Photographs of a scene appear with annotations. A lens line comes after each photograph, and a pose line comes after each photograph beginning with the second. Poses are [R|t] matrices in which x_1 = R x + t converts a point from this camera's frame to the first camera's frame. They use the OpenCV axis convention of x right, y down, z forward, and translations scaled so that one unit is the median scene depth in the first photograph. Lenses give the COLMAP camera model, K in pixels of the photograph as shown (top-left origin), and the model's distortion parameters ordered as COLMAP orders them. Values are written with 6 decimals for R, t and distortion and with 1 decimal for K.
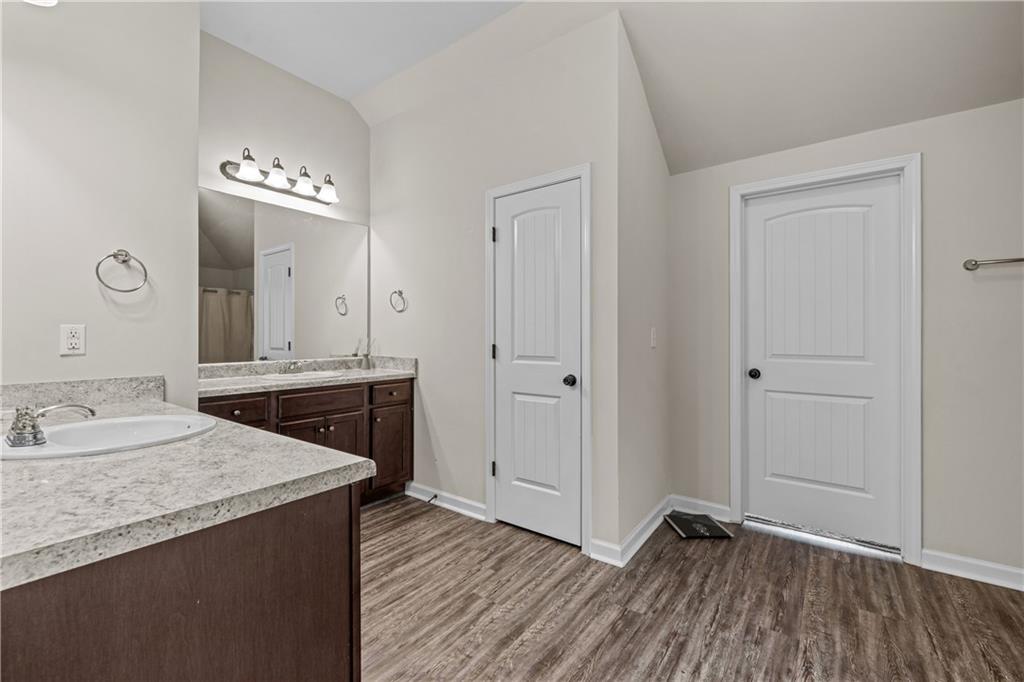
lens RADIAL K [[431.7, 0, 514.4], [0, 431.7, 333.8], [0, 0, 1]] dist [0.002537, 0.000864]
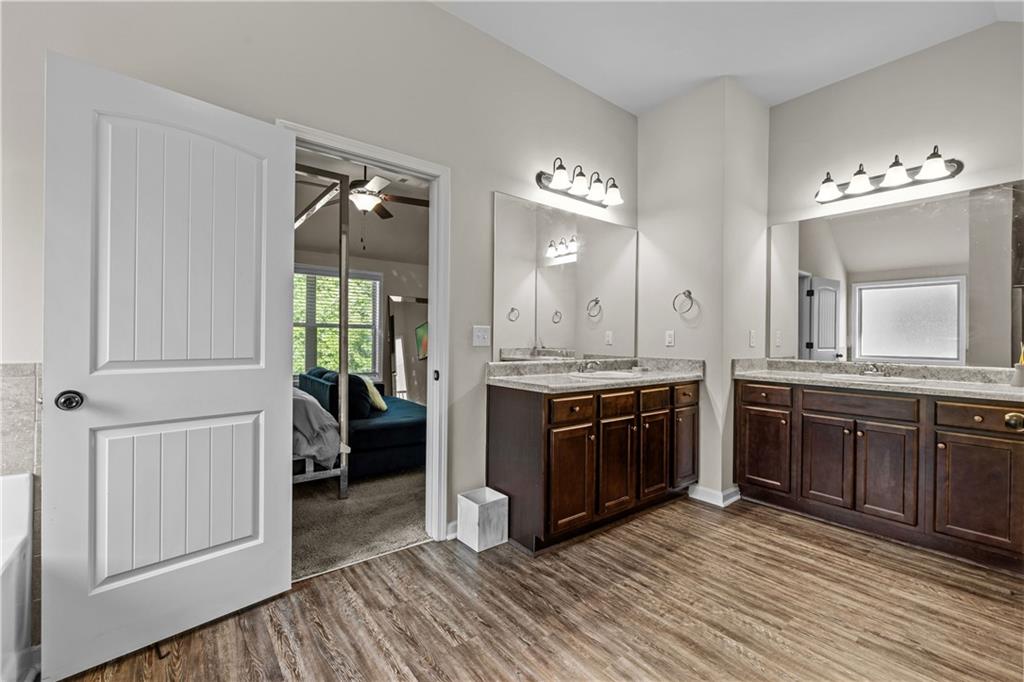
lens RADIAL K [[431.7, 0, 501.1], [0, 431.7, 342.0], [0, 0, 1]] dist [0.002537, 0.000864]
pose [[-0.282439, 0.006377, -0.959264, 0.846454], [-0.002871, 0.999968, 0.007493, 0.012266], [0.959281, 0.004871, -0.282412, 0.592698]]
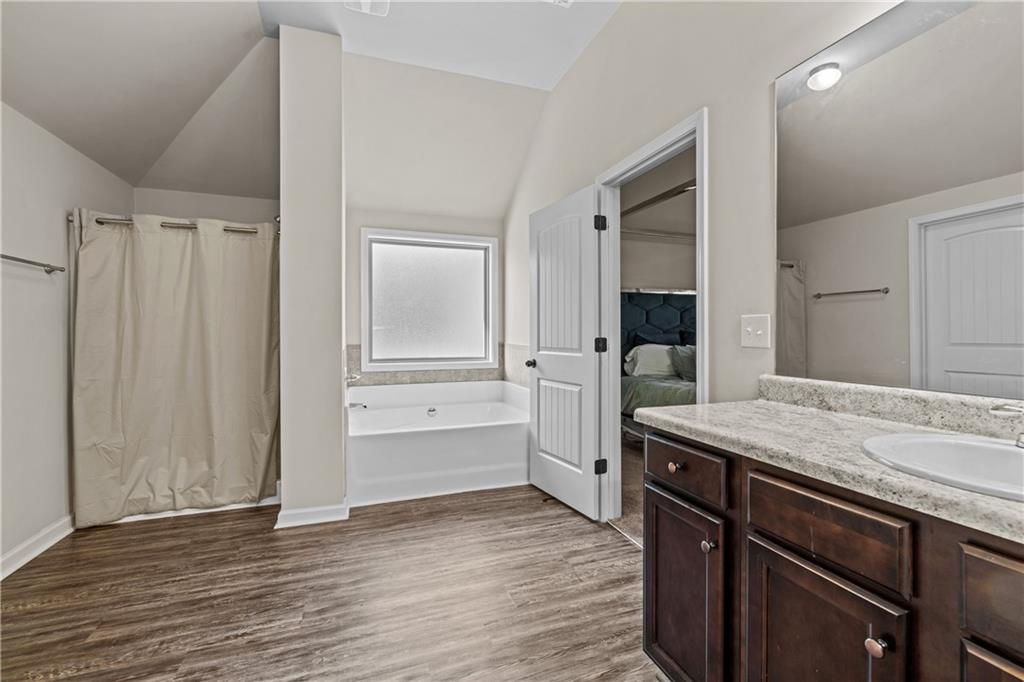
lens RADIAL K [[431.7, 0, 514.5], [0, 431.7, 333.6], [0, 0, 1]] dist [0.002537, 0.000864]
pose [[-0.833393, 0.002384, 0.552676, -0.348264], [-0.001219, 0.999980, -0.006151, 0.013719], [-0.552679, -0.005800, -0.833374, 1.056462]]
